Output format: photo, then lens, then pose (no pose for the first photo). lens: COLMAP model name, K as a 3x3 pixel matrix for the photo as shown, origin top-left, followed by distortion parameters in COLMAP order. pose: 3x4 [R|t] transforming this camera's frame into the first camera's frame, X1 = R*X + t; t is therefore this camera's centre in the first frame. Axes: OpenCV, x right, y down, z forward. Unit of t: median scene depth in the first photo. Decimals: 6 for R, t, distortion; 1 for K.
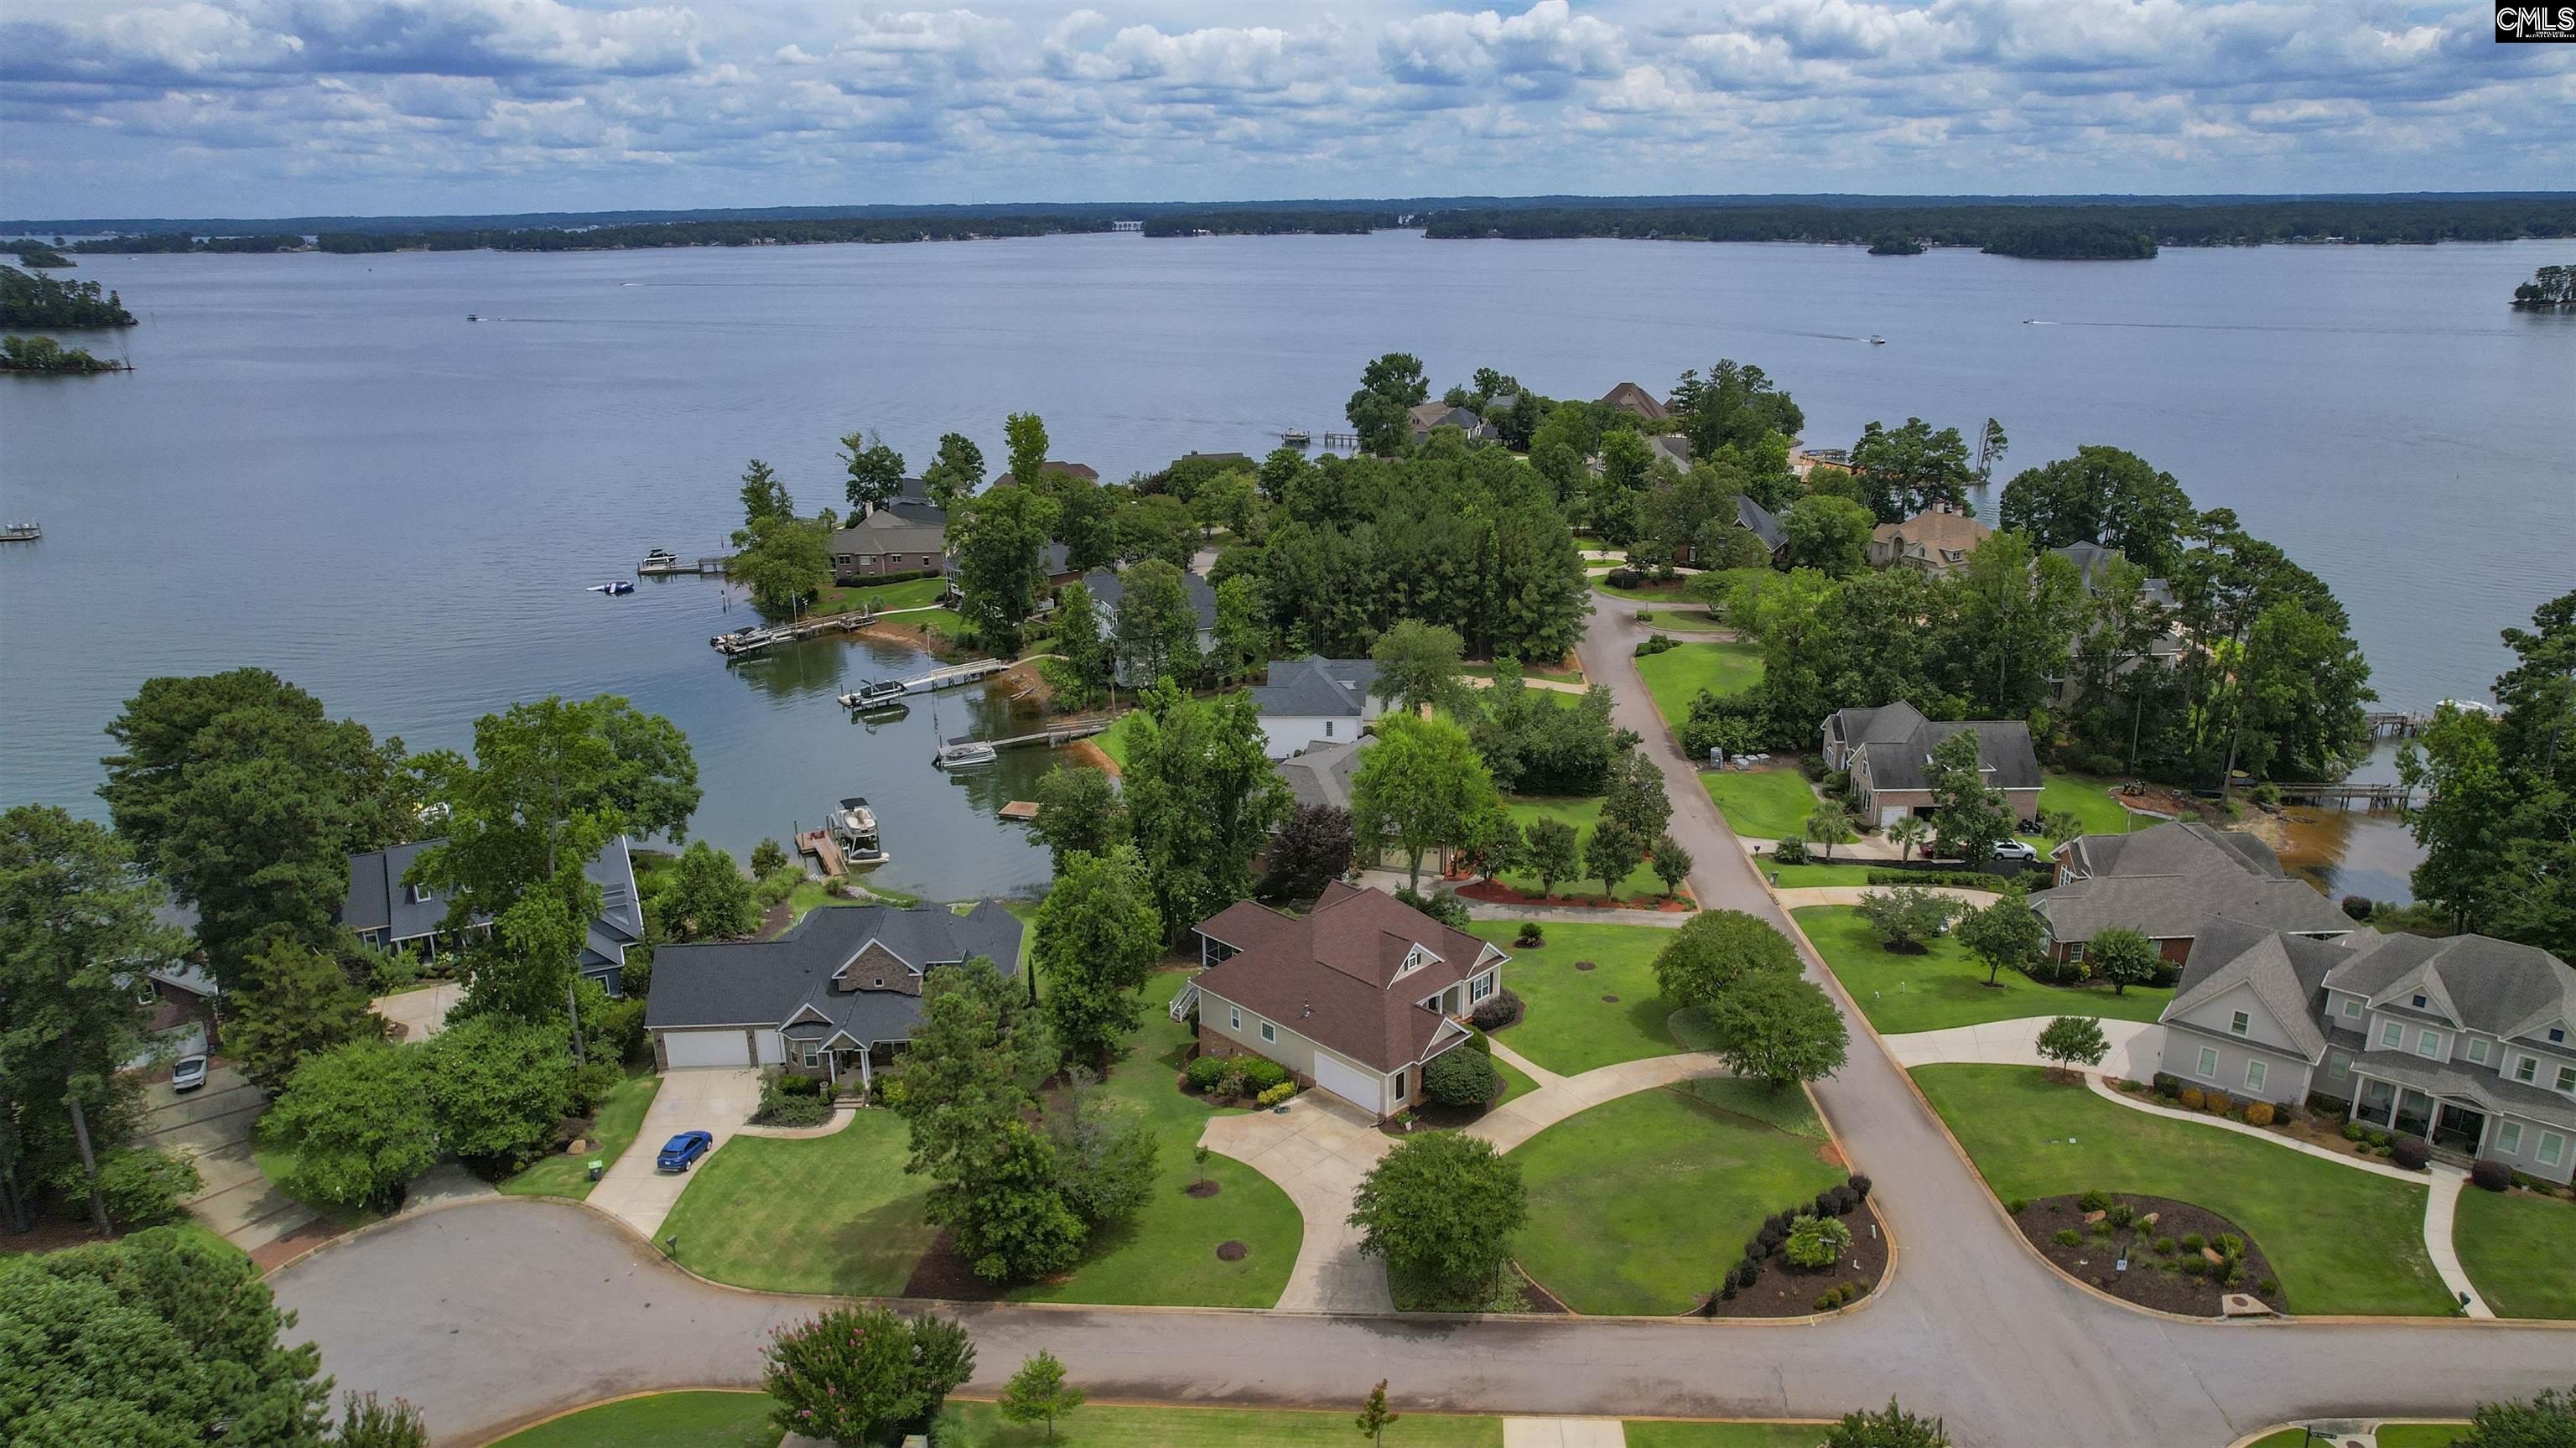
lens RADIAL K [[1651.5, 0, 1307.4], [0, 1651.5, 726.6], [0, 0, 1]] dist [-0.081794, 0.074241]
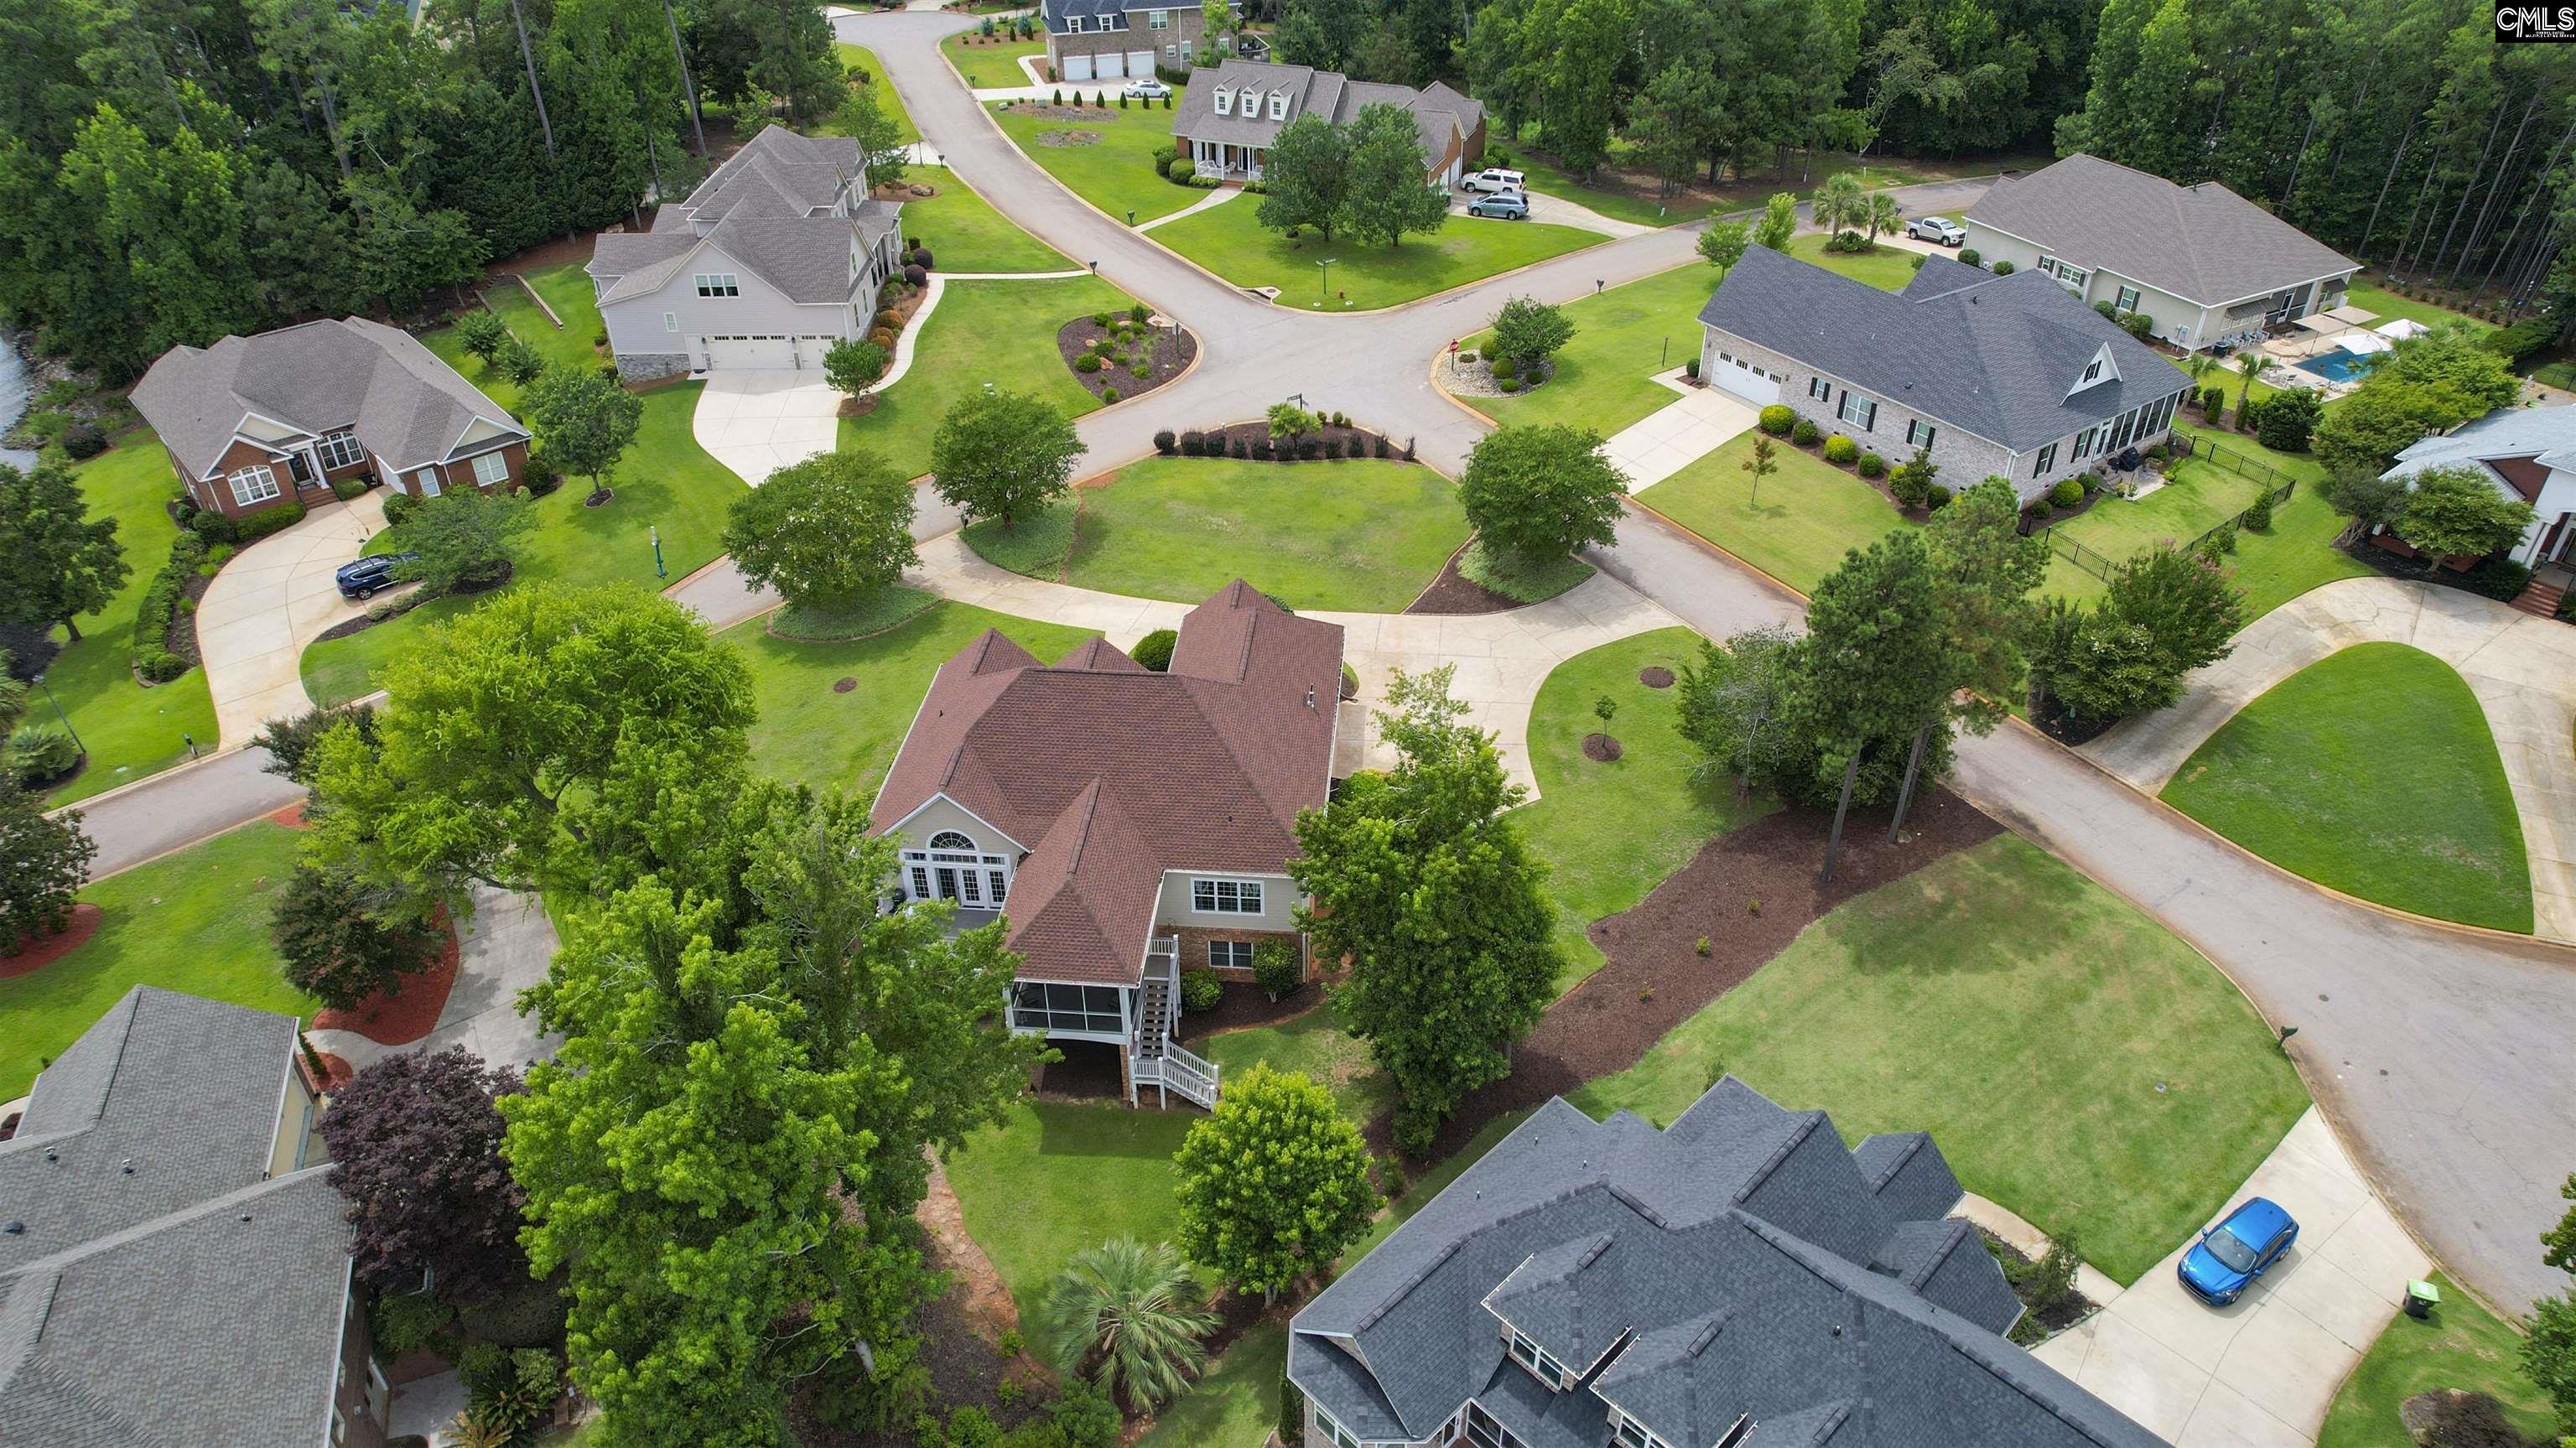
lens RADIAL K [[1651.5, 0, 1309.2], [0, 1651.5, 720.5], [0, 0, 1]] dist [-0.081794, 0.074241]
pose [[-0.649940, -0.424410, 0.630440, -0.164374], [0.235254, 0.676444, 0.697910, -0.111140], [-0.722657, 0.601913, -0.339804, 0.479284]]
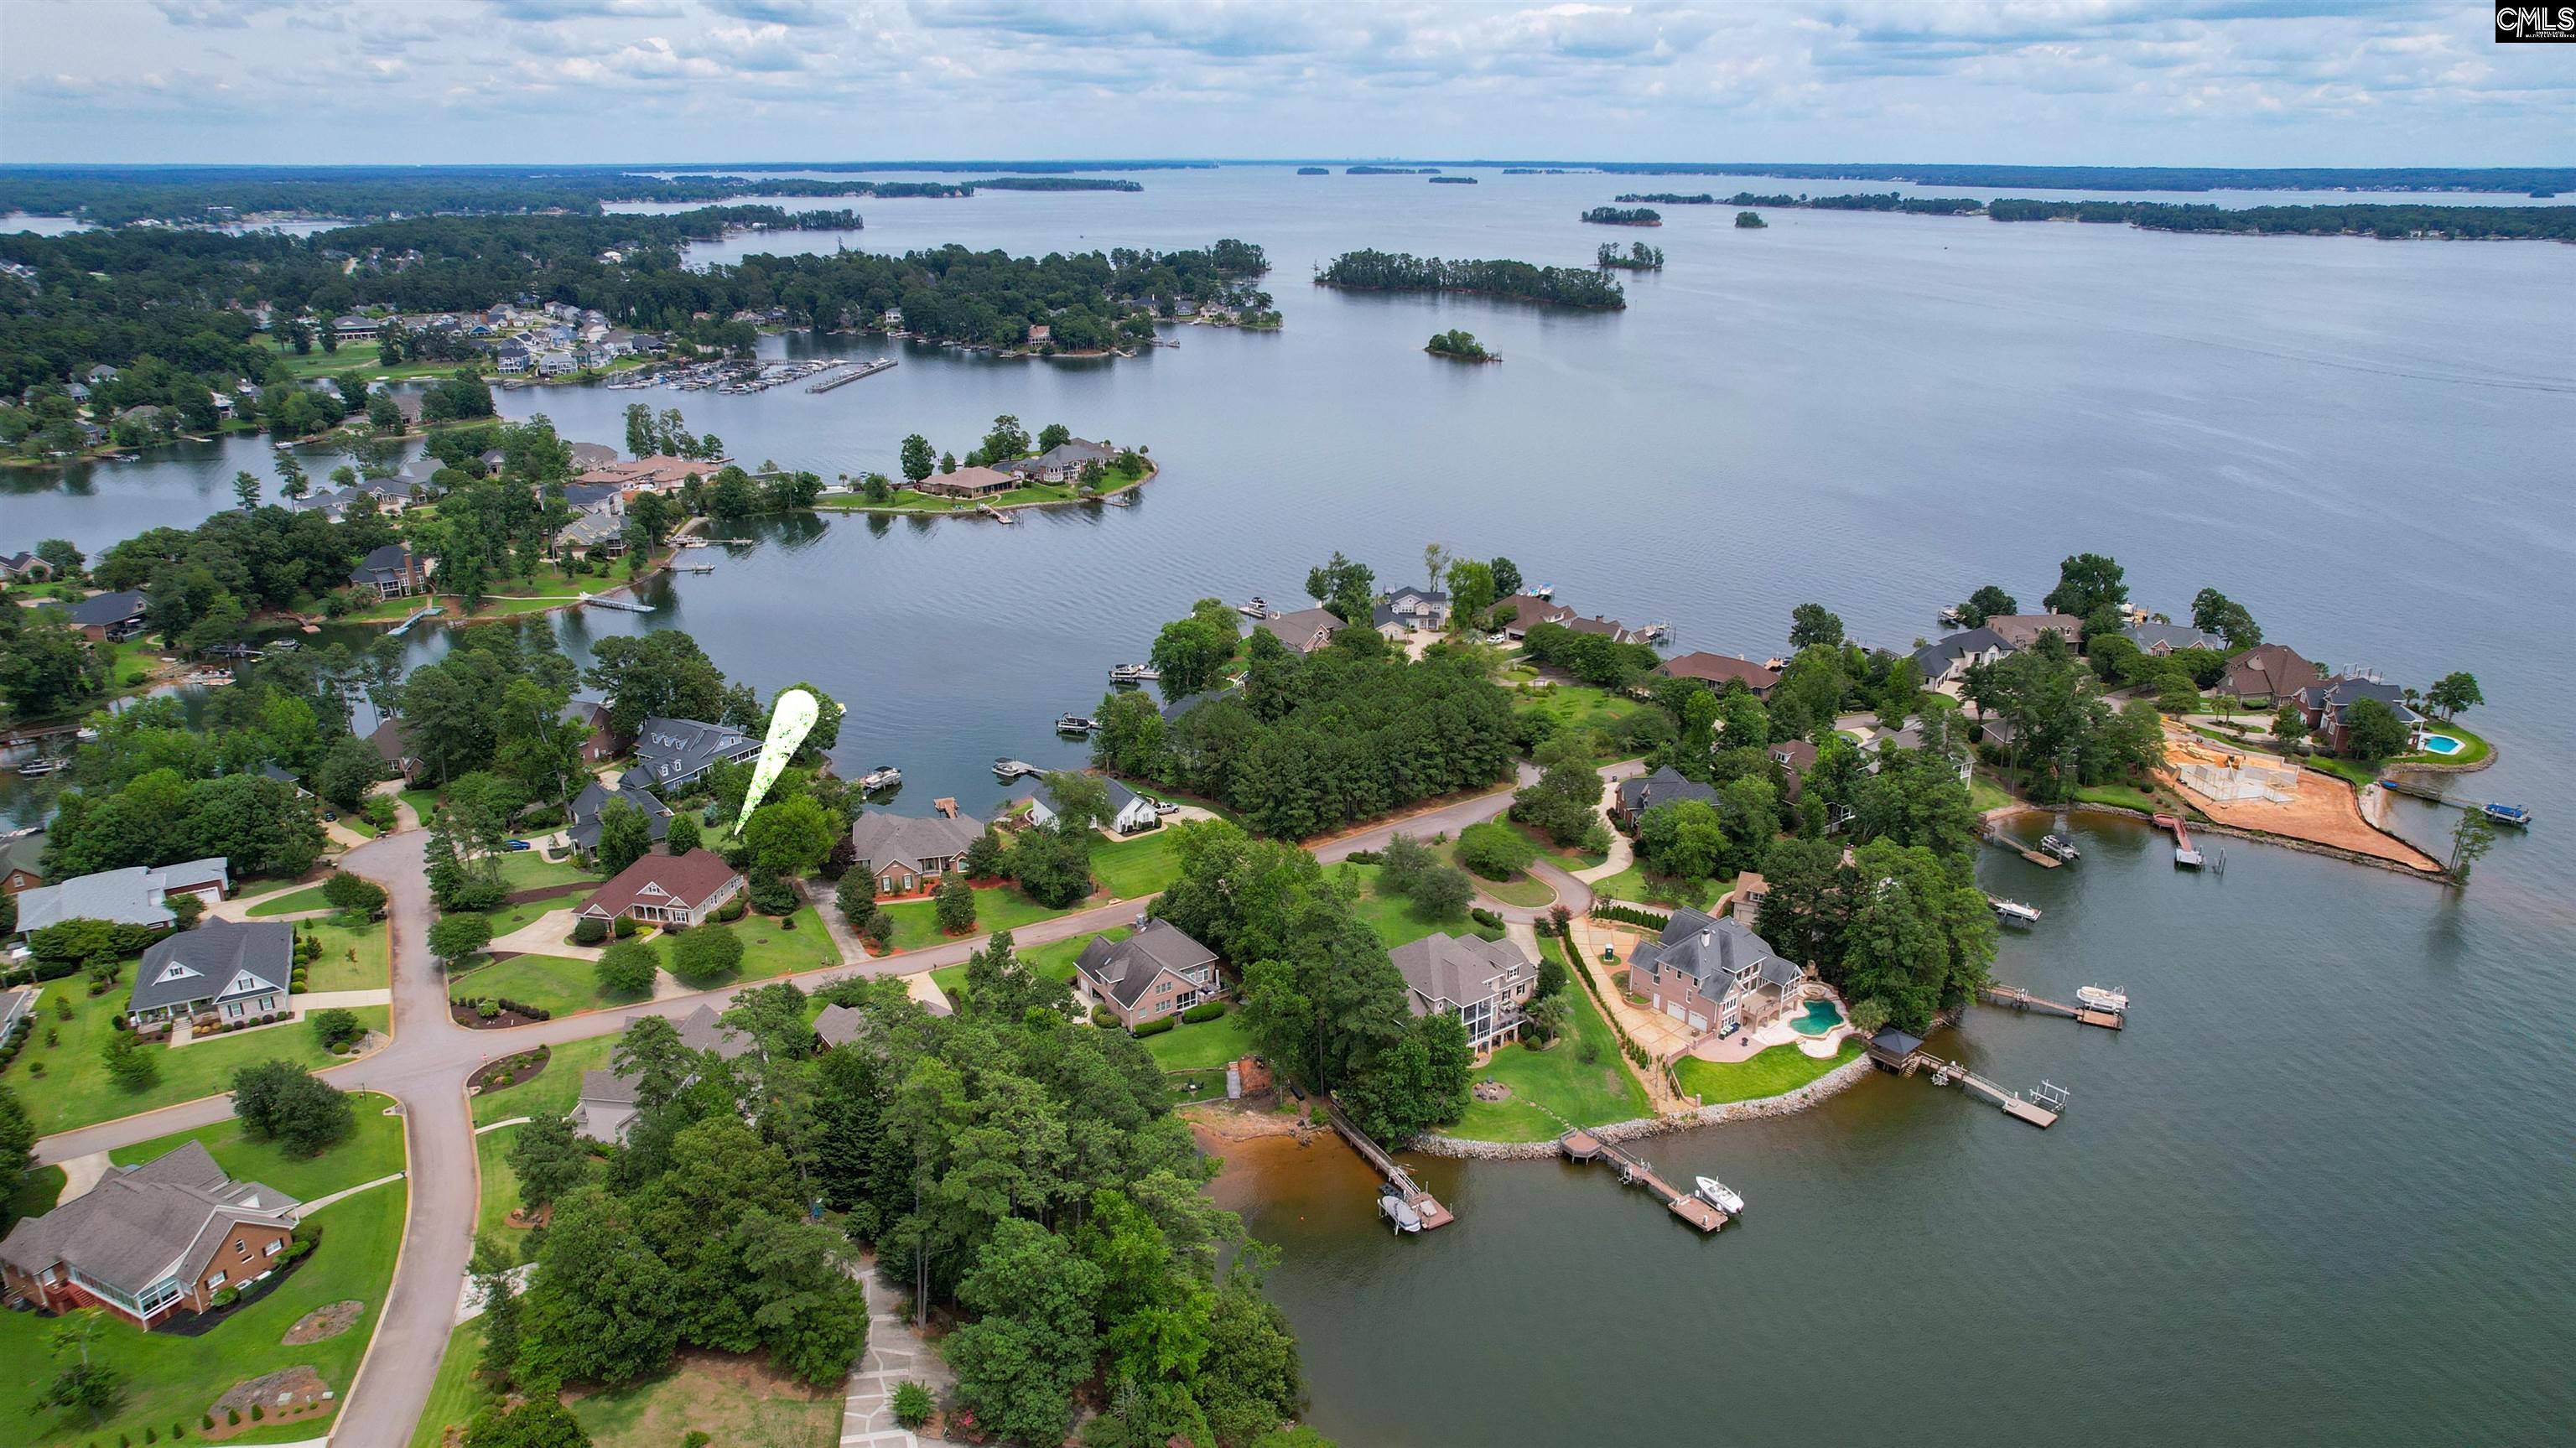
lens RADIAL K [[1651.5, 0, 1308.6], [0, 1651.5, 716.8], [0, 0, 1]] dist [-0.081794, 0.074241]
pose [[0.560128, 0.280564, -0.779449, 0.931493], [-0.259153, 0.953022, 0.156809, -0.277487], [0.786827, 0.114164, 0.606523, 0.127653]]
